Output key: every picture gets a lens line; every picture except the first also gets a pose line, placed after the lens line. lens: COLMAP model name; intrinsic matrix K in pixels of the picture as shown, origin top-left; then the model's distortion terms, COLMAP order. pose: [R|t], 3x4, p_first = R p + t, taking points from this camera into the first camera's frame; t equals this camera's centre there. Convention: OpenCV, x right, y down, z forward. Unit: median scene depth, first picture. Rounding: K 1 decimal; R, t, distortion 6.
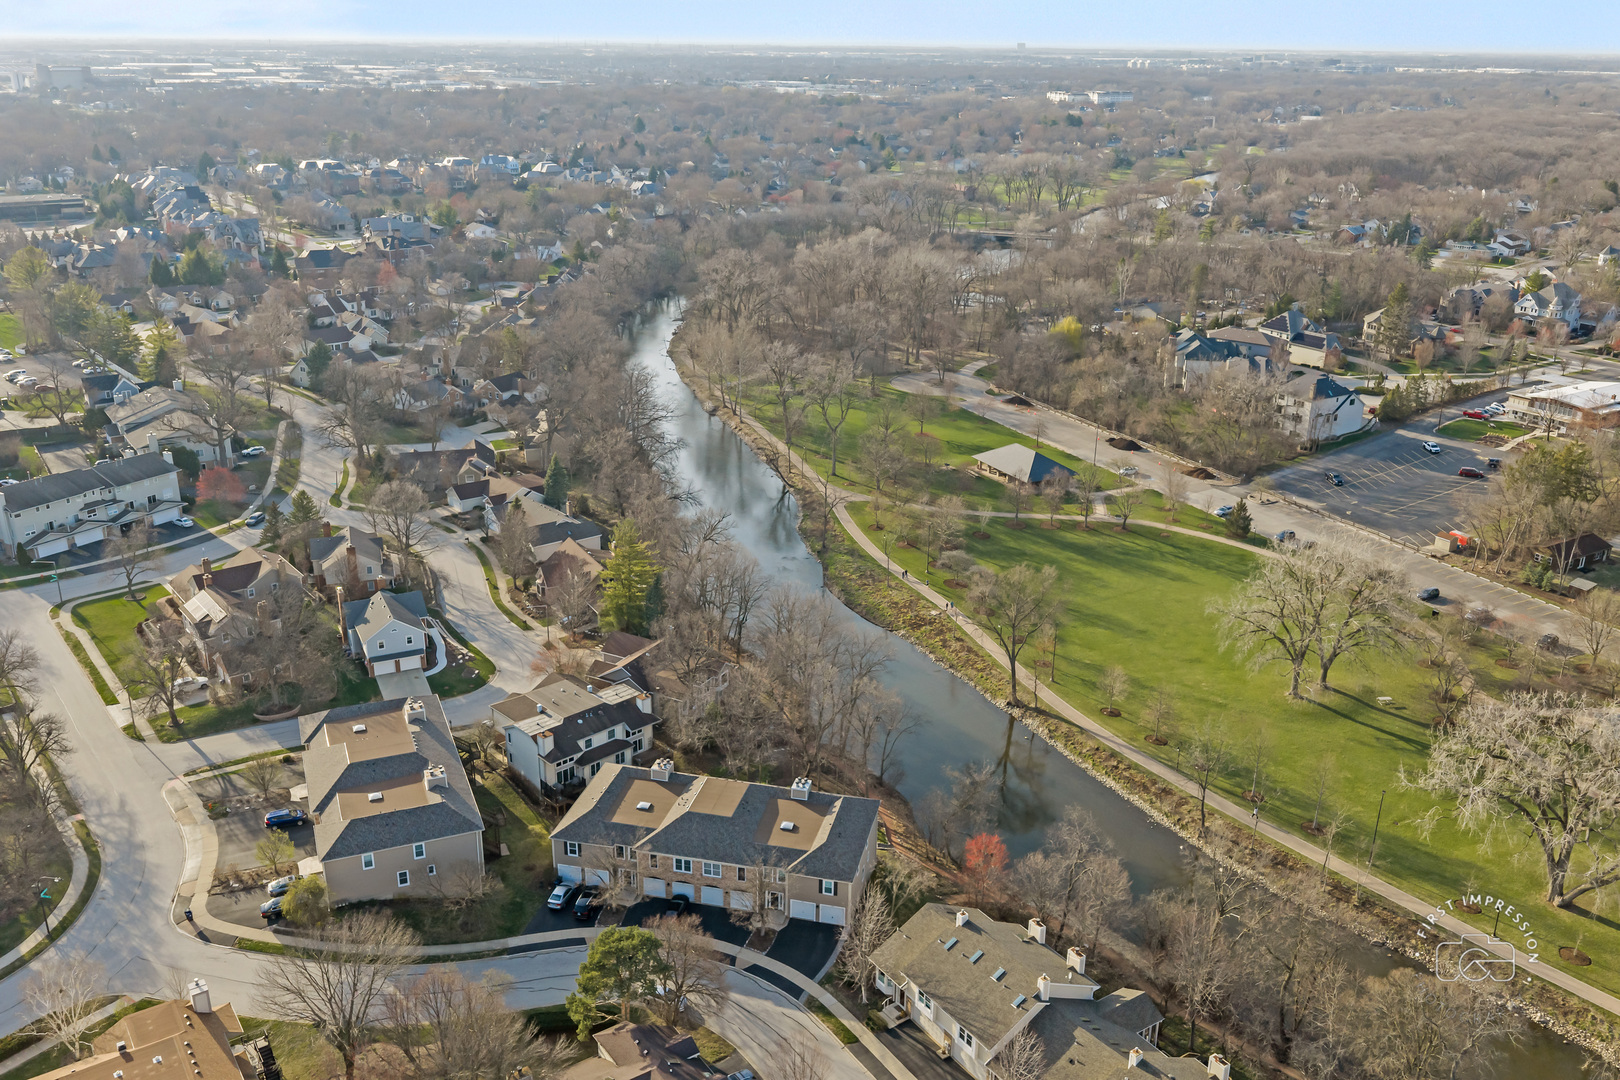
lens RADIAL K [[1343.0, 0, 810.0], [0, 1343.0, 540.0], [0, 0, 1]] dist [0.012716, -0.018895]
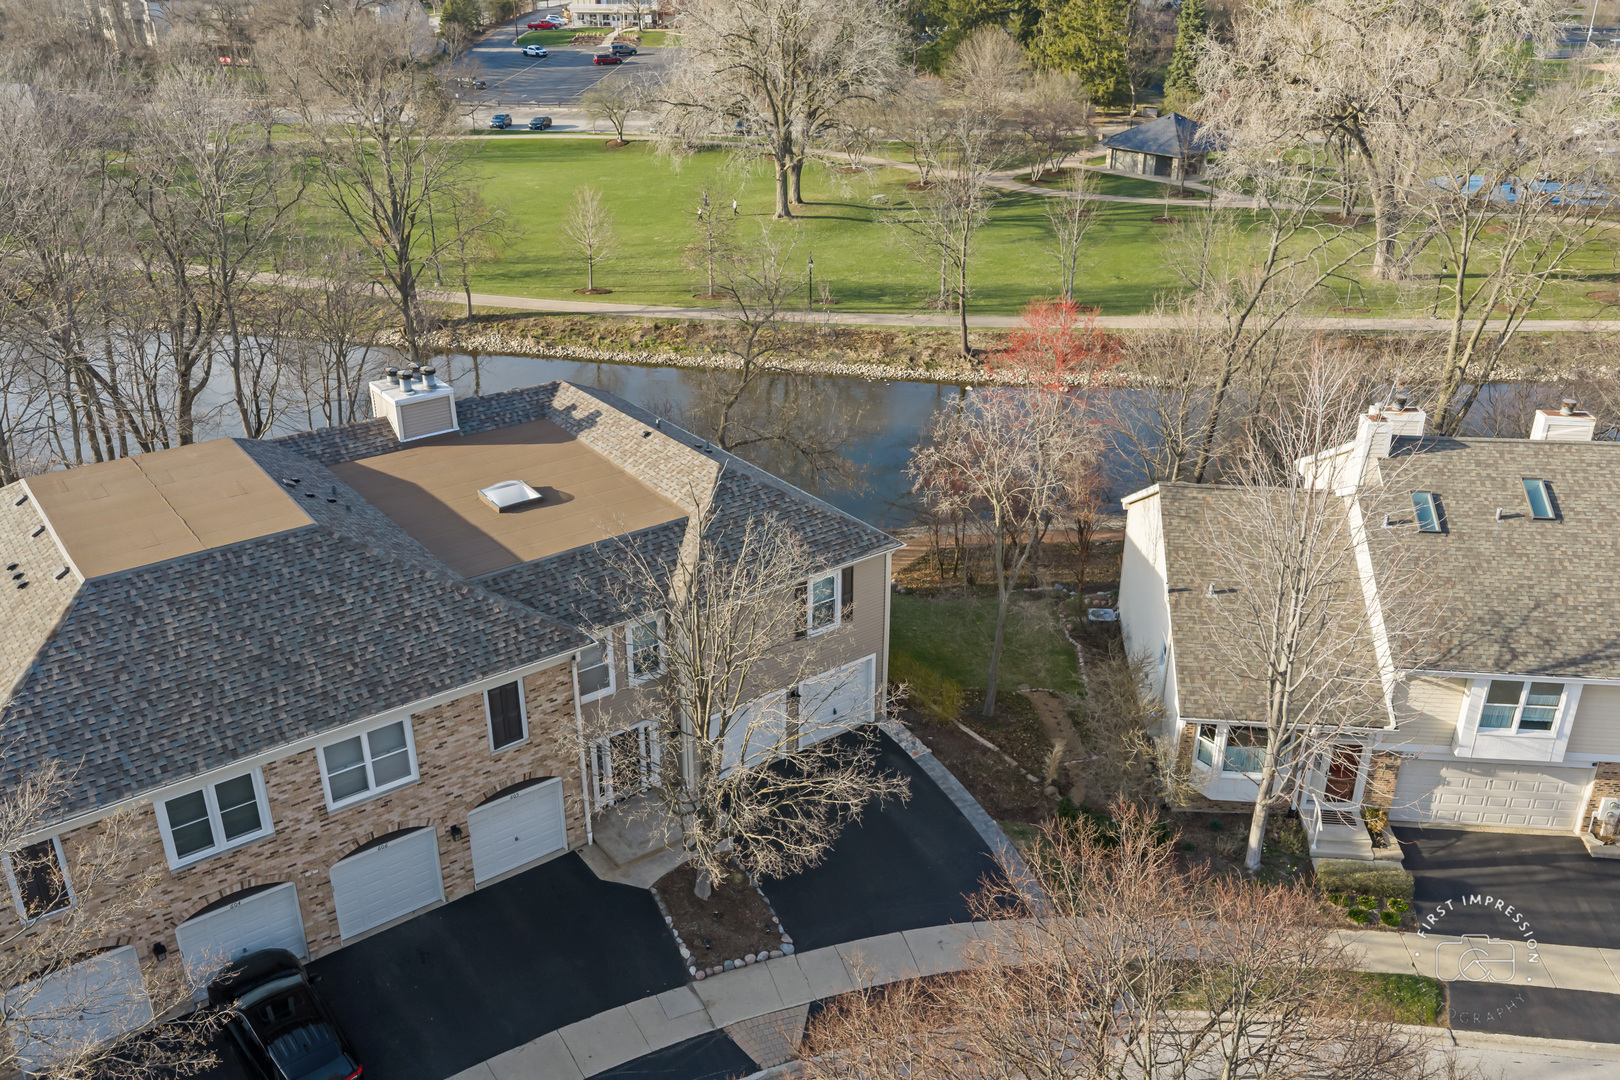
lens RADIAL K [[1343.0, 0, 810.0], [0, 1343.0, 540.0], [0, 0, 1]] dist [0.012716, -0.018895]
pose [[0.636854, -0.334971, 0.694415, -0.124388], [0.277175, 0.939942, 0.199209, 0.146165], [-0.719439, 0.065608, 0.691451, 0.617591]]
